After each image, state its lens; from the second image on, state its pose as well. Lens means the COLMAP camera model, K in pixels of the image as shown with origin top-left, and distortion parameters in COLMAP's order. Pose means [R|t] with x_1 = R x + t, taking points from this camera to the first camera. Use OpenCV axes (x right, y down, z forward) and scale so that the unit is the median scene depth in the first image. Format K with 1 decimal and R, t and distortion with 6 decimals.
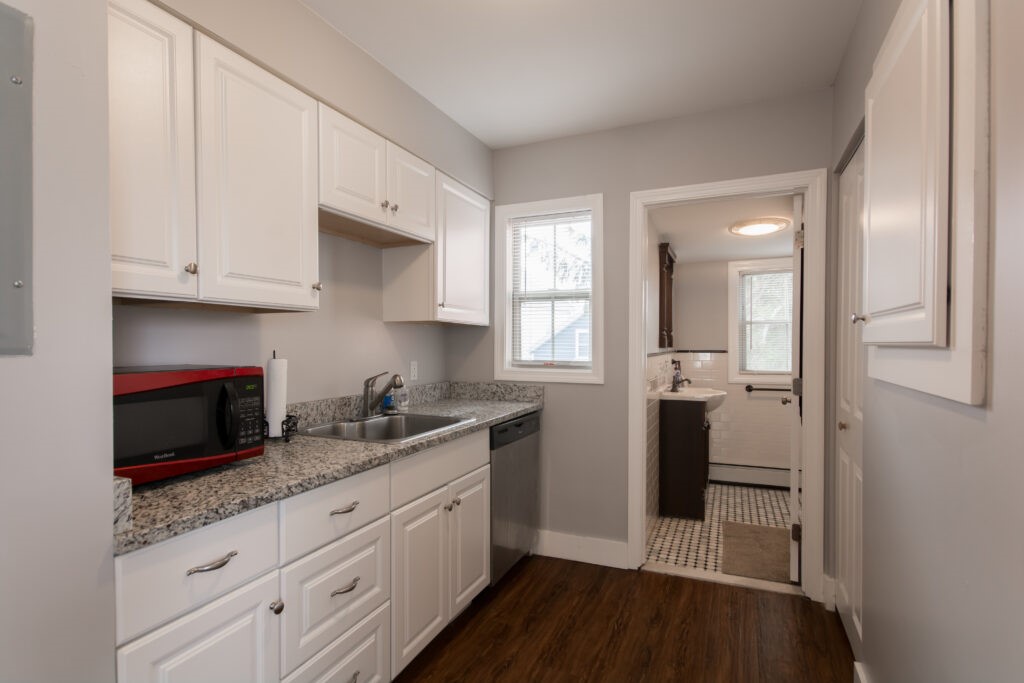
lens RADIAL K [[497.5, 0, 508.6], [0, 497.5, 351.6], [0, 0, 1]] dist [0.001927, 0.000106]
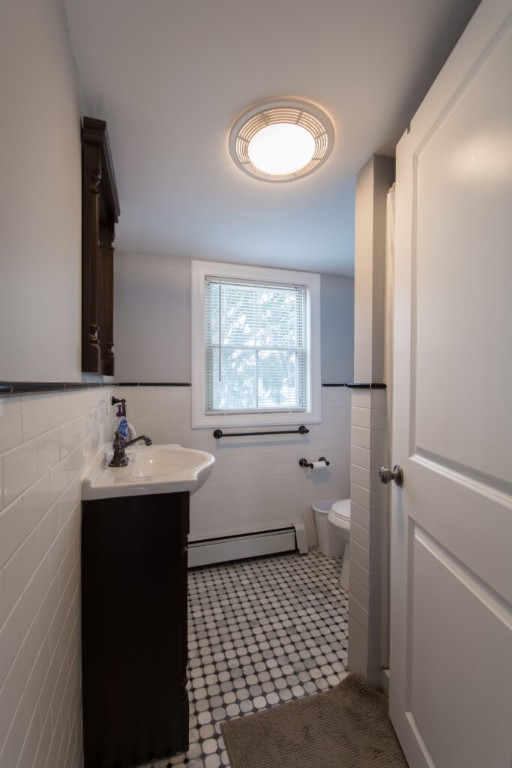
lens RADIAL K [[338.8, 0, 256.0], [0, 338.8, 384.0], [0, 0, 1]] dist [-0.014718, -0.000548]
pose [[0.747983, 0.003076, 0.663711, 0.200789], [0.005169, 0.999932, -0.010459, 0.004963], [-0.663698, 0.011254, 0.747916, 0.619025]]
